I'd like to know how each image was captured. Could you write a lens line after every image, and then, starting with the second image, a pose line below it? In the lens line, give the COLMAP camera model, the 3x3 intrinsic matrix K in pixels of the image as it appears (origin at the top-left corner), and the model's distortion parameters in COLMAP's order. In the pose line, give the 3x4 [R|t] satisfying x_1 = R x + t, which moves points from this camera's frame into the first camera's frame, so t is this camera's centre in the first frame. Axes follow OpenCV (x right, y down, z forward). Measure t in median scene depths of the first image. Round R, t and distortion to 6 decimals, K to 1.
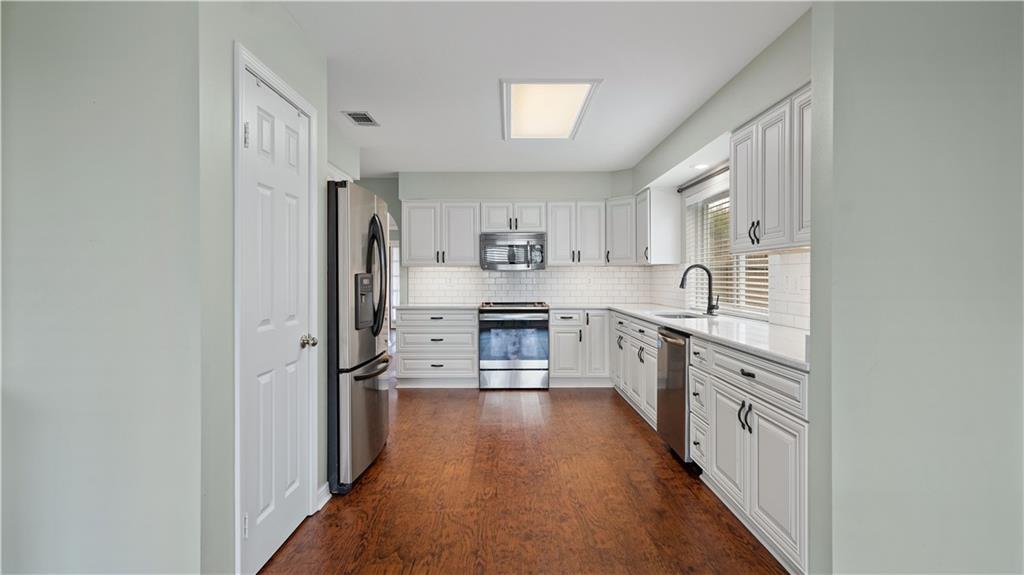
lens RADIAL K [[501.5, 0, 519.4], [0, 501.5, 279.3], [0, 0, 1]] dist [0.001864, 0.002090]
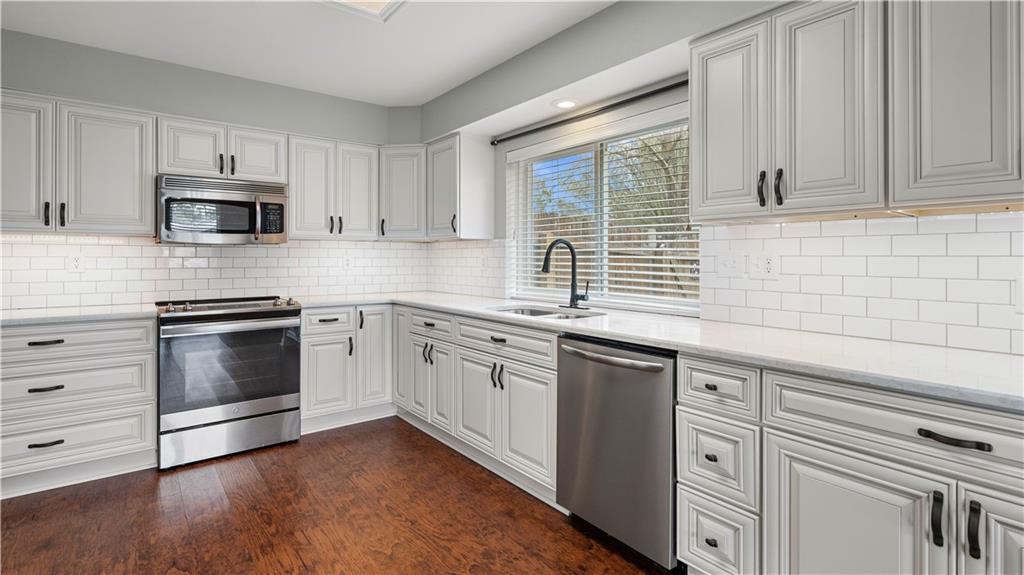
lens RADIAL K [[473.3, 0, 504.3], [0, 473.3, 253.6], [0, 0, 1]] dist [-0.001266, -0.000133]
pose [[0.791222, 0.007339, 0.611485, -0.104124], [-0.000384, 0.999934, -0.011503, -0.001118], [-0.611529, 0.008866, 0.791173, 0.418737]]
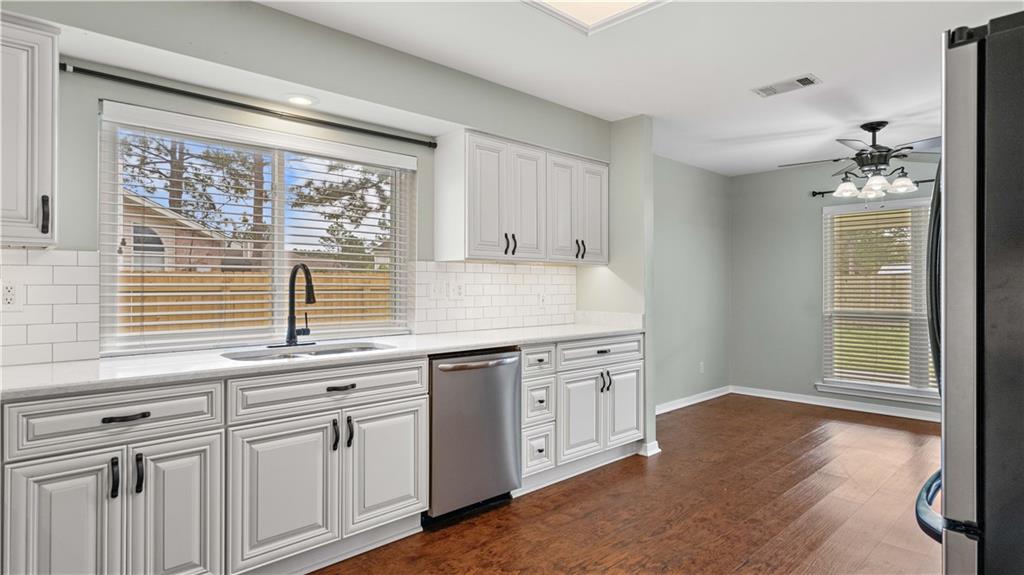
lens RADIAL K [[550.5, 0, 506.3], [0, 550.5, 282.6], [0, 0, 1]] dist [-0.006831, -0.000045]
pose [[-0.670333, 0.007489, 0.742022, -0.242355], [0.005657, 0.999972, -0.004982, -0.001674], [-0.742039, 0.000858, -0.670357, 1.035561]]
